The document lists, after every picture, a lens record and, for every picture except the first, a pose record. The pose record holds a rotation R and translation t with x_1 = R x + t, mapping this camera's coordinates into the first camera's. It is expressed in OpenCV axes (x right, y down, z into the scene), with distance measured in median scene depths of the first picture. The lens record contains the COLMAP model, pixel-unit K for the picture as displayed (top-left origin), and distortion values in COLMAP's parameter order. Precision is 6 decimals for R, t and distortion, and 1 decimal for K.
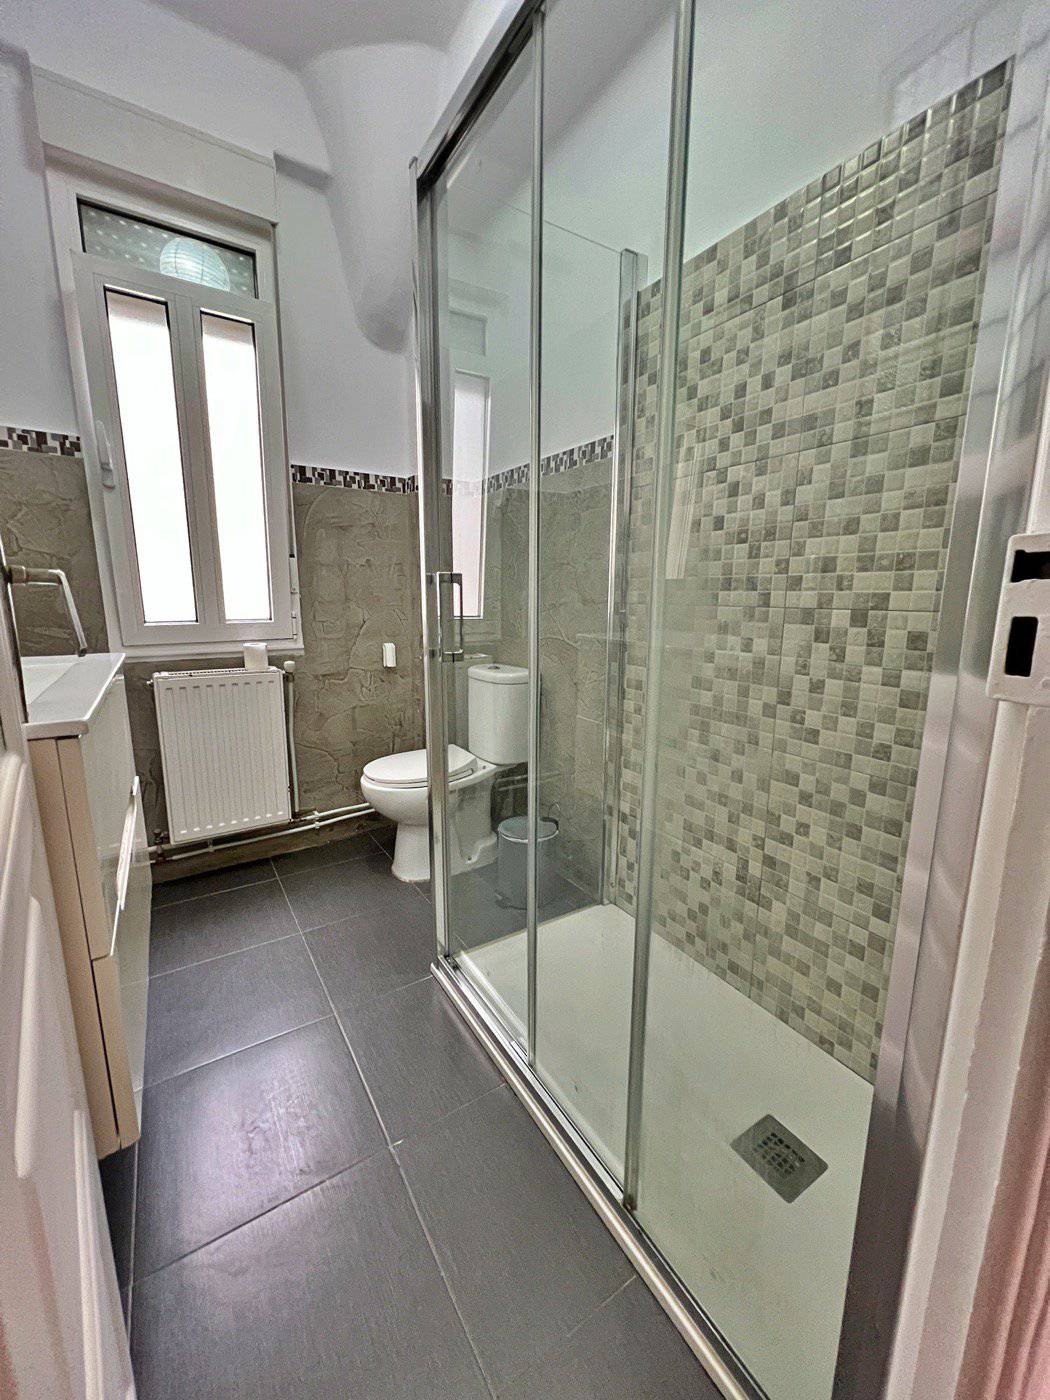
lens RADIAL K [[556.6, 0, 521.9], [0, 556.6, 699.4], [0, 0, 1]] dist [-0.002477, 0.000576]
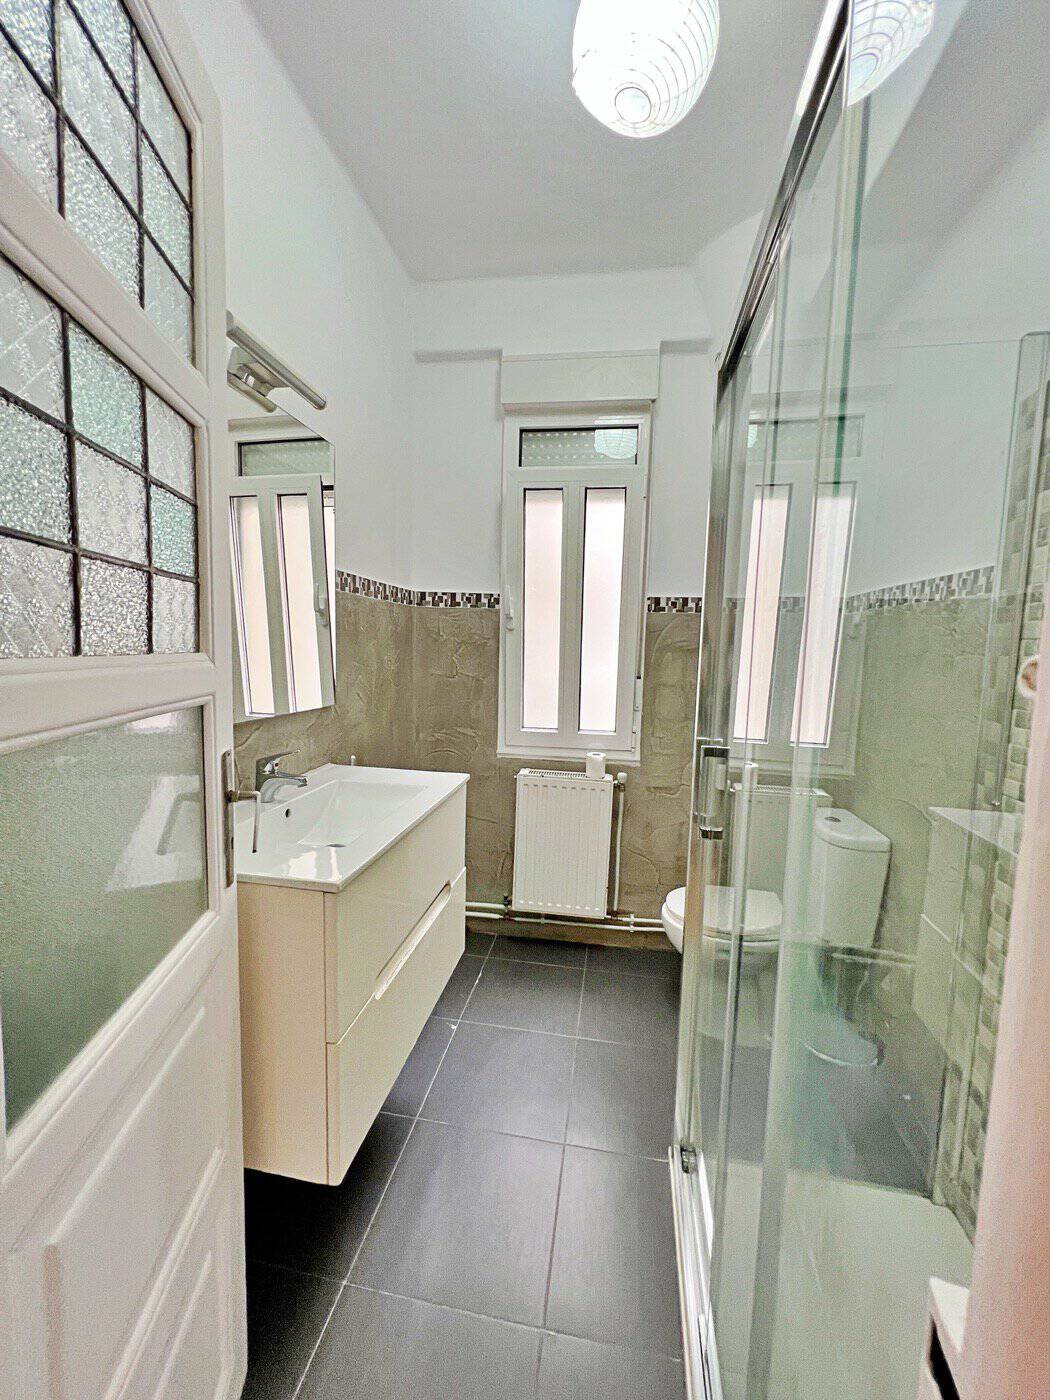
lens RADIAL K [[556.6, 0, 528.7], [0, 556.6, 698.3], [0, 0, 1]] dist [-0.002477, 0.000576]
pose [[0.738252, 0.081220, -0.669618, 0.176757], [-0.147617, 0.988114, -0.042895, -0.147781], [0.658175, 0.130514, 0.741466, 0.051271]]
